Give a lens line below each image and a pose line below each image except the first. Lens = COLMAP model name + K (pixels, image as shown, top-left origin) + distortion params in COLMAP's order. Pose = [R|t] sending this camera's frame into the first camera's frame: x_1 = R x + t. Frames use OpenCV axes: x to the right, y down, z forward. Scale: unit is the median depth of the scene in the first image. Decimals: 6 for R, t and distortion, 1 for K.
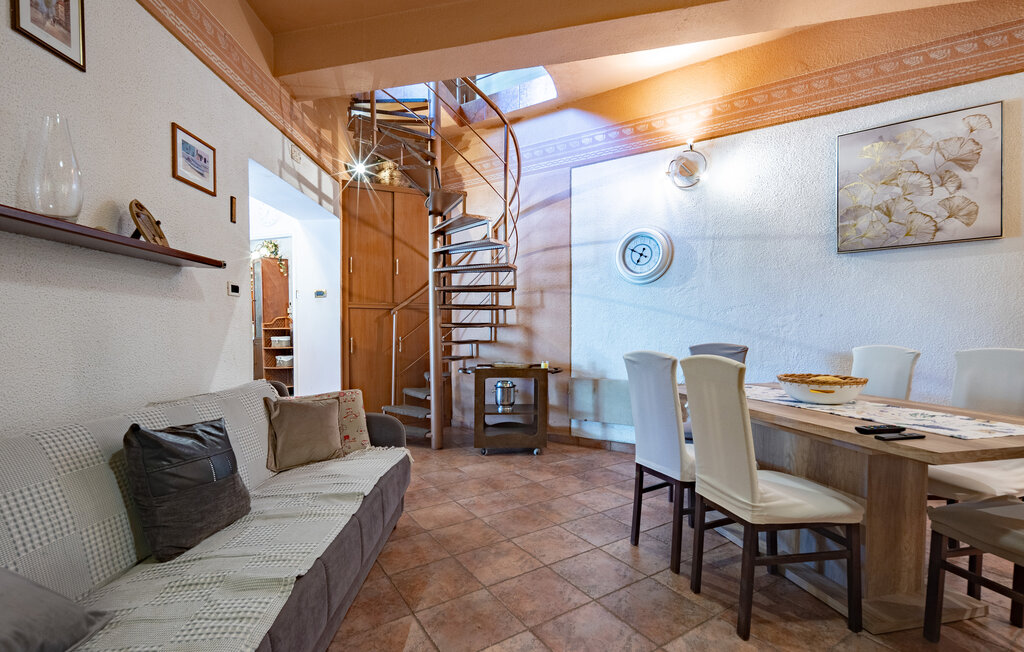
lens RADIAL K [[466.7, 0, 512.1], [0, 466.7, 342.1], [0, 0, 1]] dist [-0.001289, -0.000688]
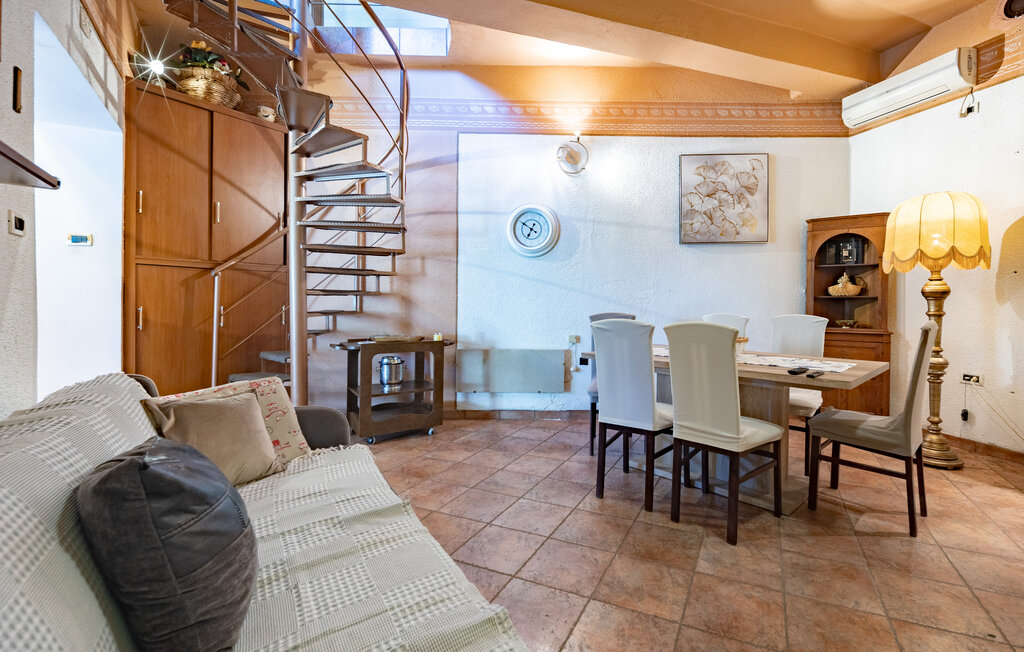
lens RADIAL K [[471.9, 0, 548.6], [0, 471.9, 305.8], [0, 0, 1]] dist [0.000964, -0.000161]
pose [[0.820832, 0.003949, 0.571156, -0.284984], [0.004426, 0.999902, -0.013273, 0.000242], [-0.571153, 0.013423, 0.820734, 0.095829]]
